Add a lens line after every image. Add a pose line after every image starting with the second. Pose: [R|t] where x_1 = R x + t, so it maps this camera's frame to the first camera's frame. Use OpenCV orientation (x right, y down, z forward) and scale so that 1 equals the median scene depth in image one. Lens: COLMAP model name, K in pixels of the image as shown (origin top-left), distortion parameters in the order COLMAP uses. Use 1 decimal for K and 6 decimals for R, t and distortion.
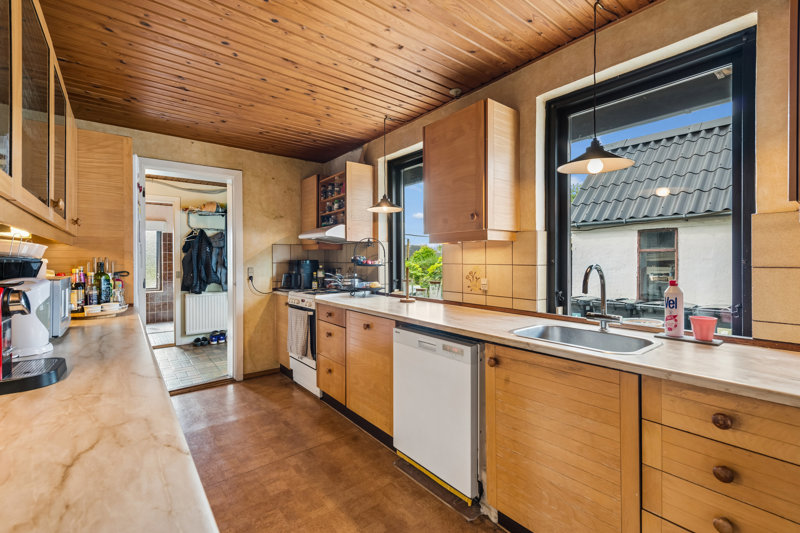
lens RADIAL K [[362.8, 0, 401.5], [0, 362.8, 262.0], [0, 0, 1]] dist [0.013444, -0.002205]
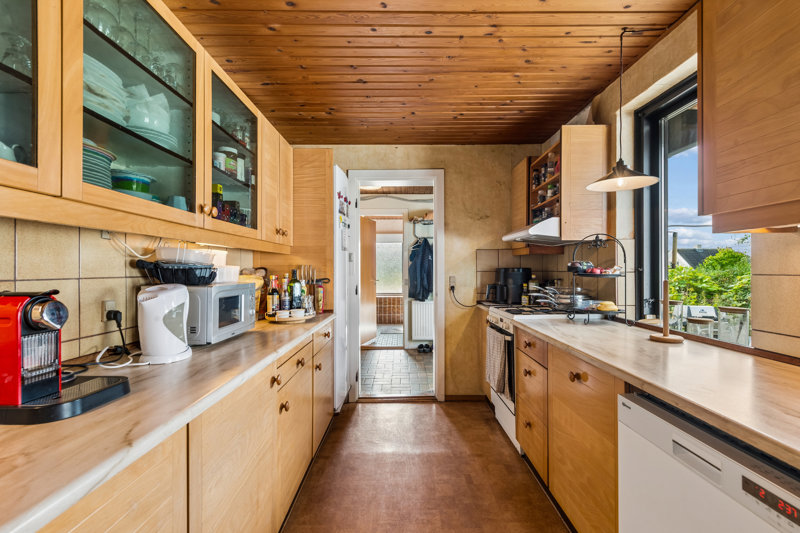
lens RADIAL K [[362.8, 0, 399.5], [0, 362.8, 270.3], [0, 0, 1]] dist [0.013444, -0.002205]
pose [[0.784800, 0.004076, -0.619735, 0.038116], [-0.005257, 0.999986, -0.000080, 0.000977], [0.619727, 0.003320, 0.784811, 0.260186]]
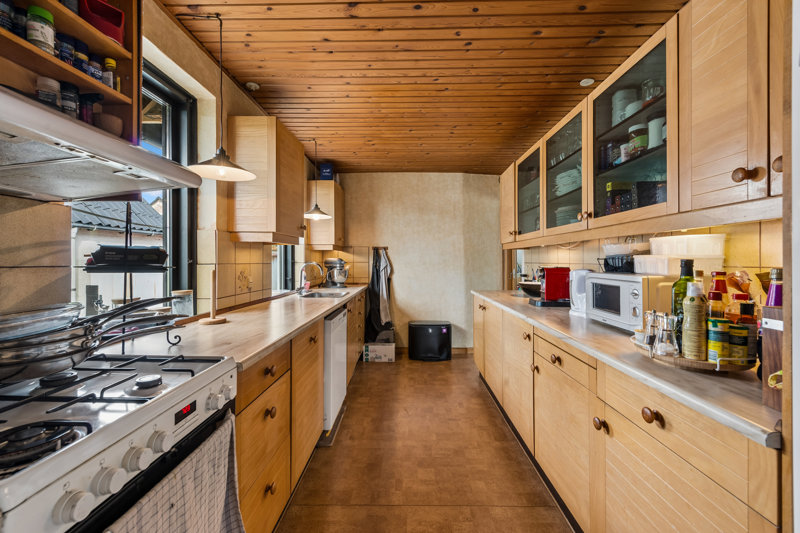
lens RADIAL K [[332.4, 0, 401.2], [0, 332.4, 266.4], [0, 0, 1]] dist [0.007234, -0.000653]
pose [[-0.777031, -0.003967, 0.629450, -0.558343], [0.009058, 0.999806, 0.017484, 0.001489], [-0.629397, 0.019287, -0.776845, 1.120141]]
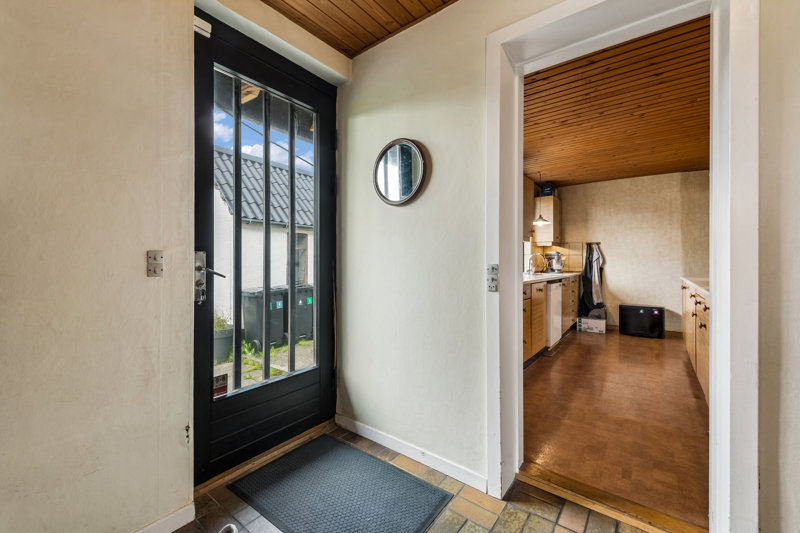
lens RADIAL K [[332.4, 0, 399.5], [0, 332.4, 263.4], [0, 0, 1]] dist [0.007234, -0.000653]
pose [[-0.257550, 0.004066, 0.966256, -1.014517], [0.007820, 0.999967, -0.002123, 0.046881], [-0.966233, 0.007010, -0.257573, 1.501035]]
